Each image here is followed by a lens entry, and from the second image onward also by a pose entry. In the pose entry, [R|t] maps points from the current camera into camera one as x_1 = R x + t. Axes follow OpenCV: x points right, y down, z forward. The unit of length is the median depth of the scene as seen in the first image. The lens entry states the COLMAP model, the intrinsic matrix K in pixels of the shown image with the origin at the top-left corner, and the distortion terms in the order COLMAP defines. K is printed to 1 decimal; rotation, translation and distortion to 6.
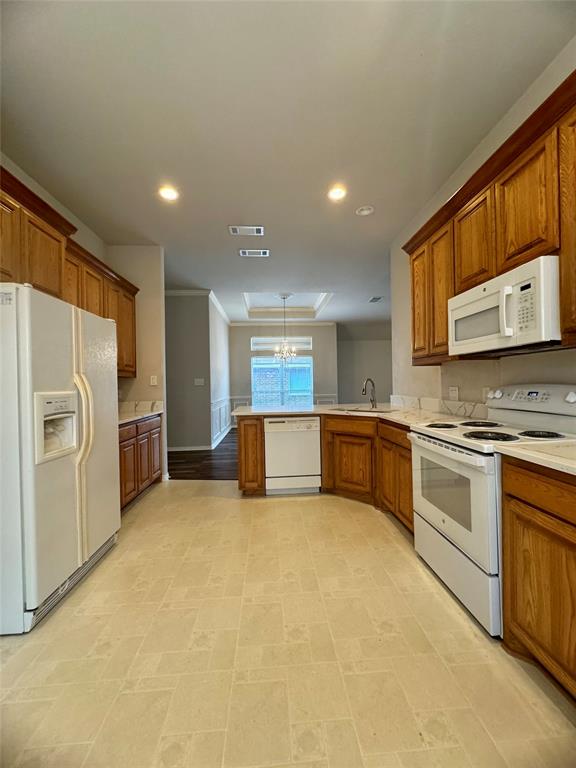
lens RADIAL K [[308.5, 0, 286.8], [0, 308.5, 385.5], [0, 0, 1]] dist [0.000183, 0.000045]
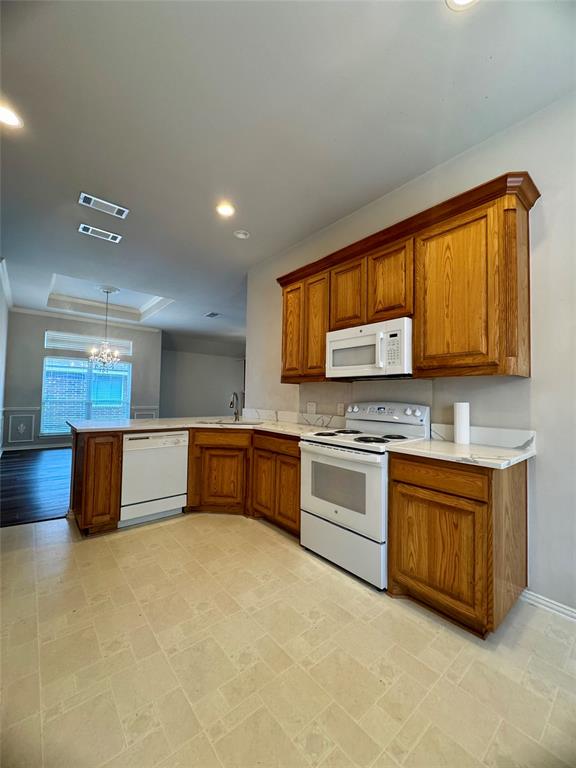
lens RADIAL K [[308.5, 0, 288.5], [0, 308.5, 385.8], [0, 0, 1]] dist [0.000183, 0.000045]
pose [[0.801612, 0.056253, 0.595193, -0.310541], [-0.031457, 0.998153, -0.051971, 0.005831], [-0.597017, 0.022937, 0.801901, 0.088810]]
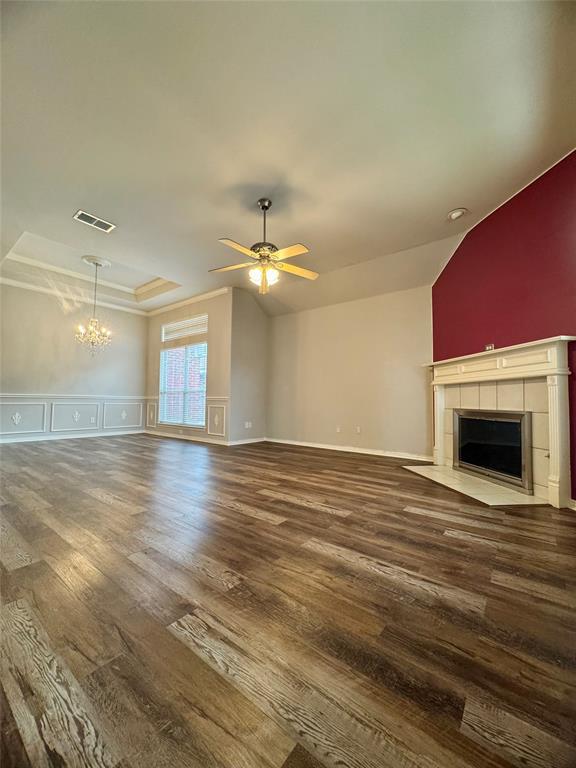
lens RADIAL K [[308.5, 0, 288.3], [0, 308.5, 385.5], [0, 0, 1]] dist [0.000183, 0.000045]
pose [[0.751470, 0.009392, -0.659701, 2.628560], [-0.015418, 0.999876, -0.003328, 0.002798], [0.659588, 0.012672, 0.751521, 2.329837]]
